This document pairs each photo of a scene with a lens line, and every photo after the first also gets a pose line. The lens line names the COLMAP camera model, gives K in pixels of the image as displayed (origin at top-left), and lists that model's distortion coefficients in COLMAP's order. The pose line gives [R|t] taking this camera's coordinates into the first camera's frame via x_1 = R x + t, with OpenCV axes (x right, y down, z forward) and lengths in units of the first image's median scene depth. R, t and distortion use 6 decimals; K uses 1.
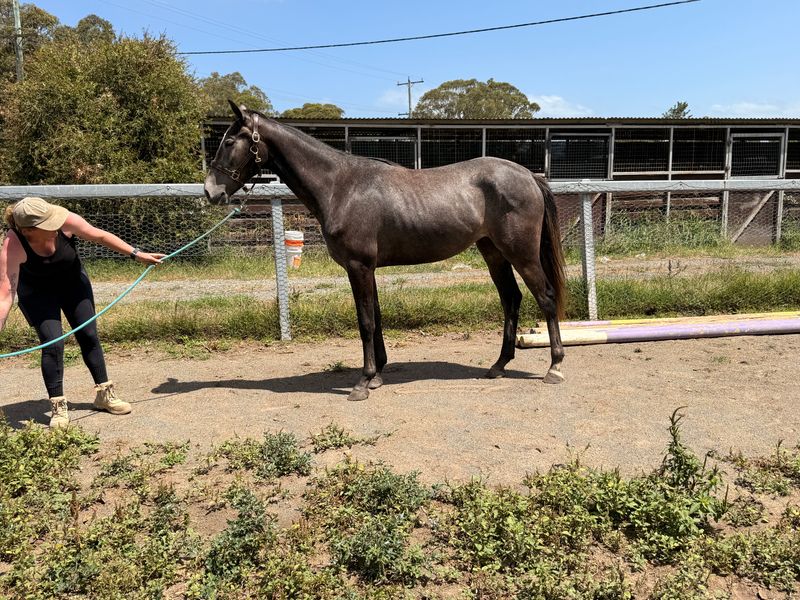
lens RADIAL K [[722.4, 0, 394.7], [0, 722.4, 301.3], [0, 0, 1]] dist [0.099699, -0.177723]
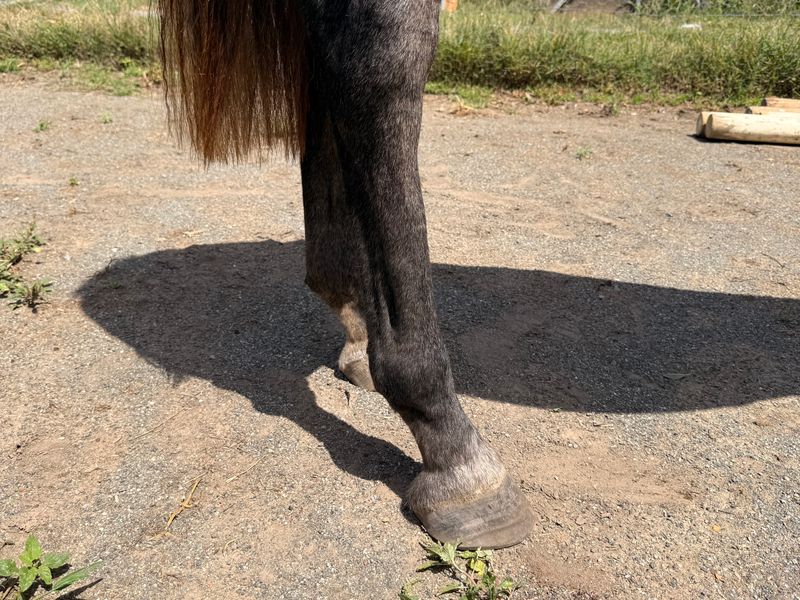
lens RADIAL K [[722.4, 0, 394.7], [0, 722.4, 301.3], [0, 0, 1]] dist [0.099699, -0.177723]
pose [[0.939286, 0.177294, -0.293783, 0.122232], [-0.093950, 0.956336, 0.276758, 0.044783], [0.330022, -0.232354, 0.914930, 0.404743]]
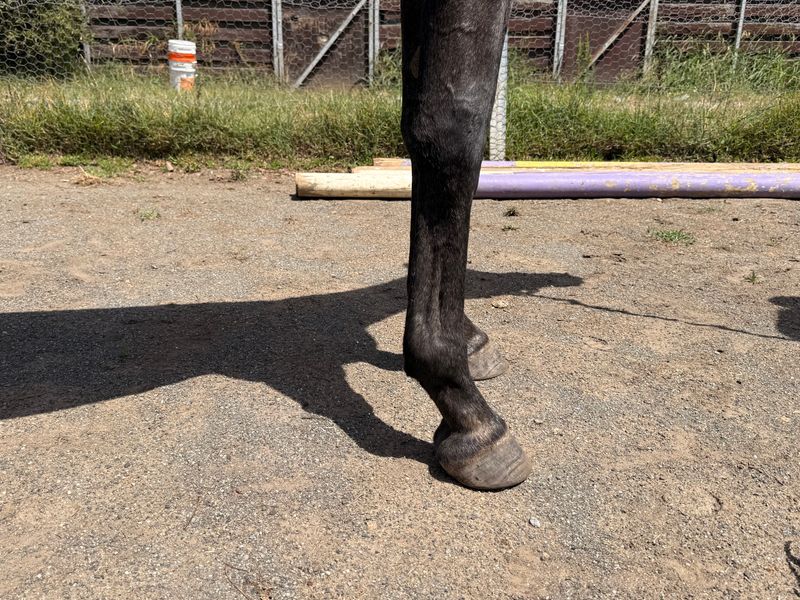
lens RADIAL K [[722.4, 0, 394.7], [0, 722.4, 301.3], [0, 0, 1]] dist [0.099699, -0.177723]
pose [[0.991828, 0.067309, -0.108381, 0.258519], [-0.048641, 0.984842, 0.166497, 0.041163], [0.117945, -0.159864, 0.980068, 0.426421]]
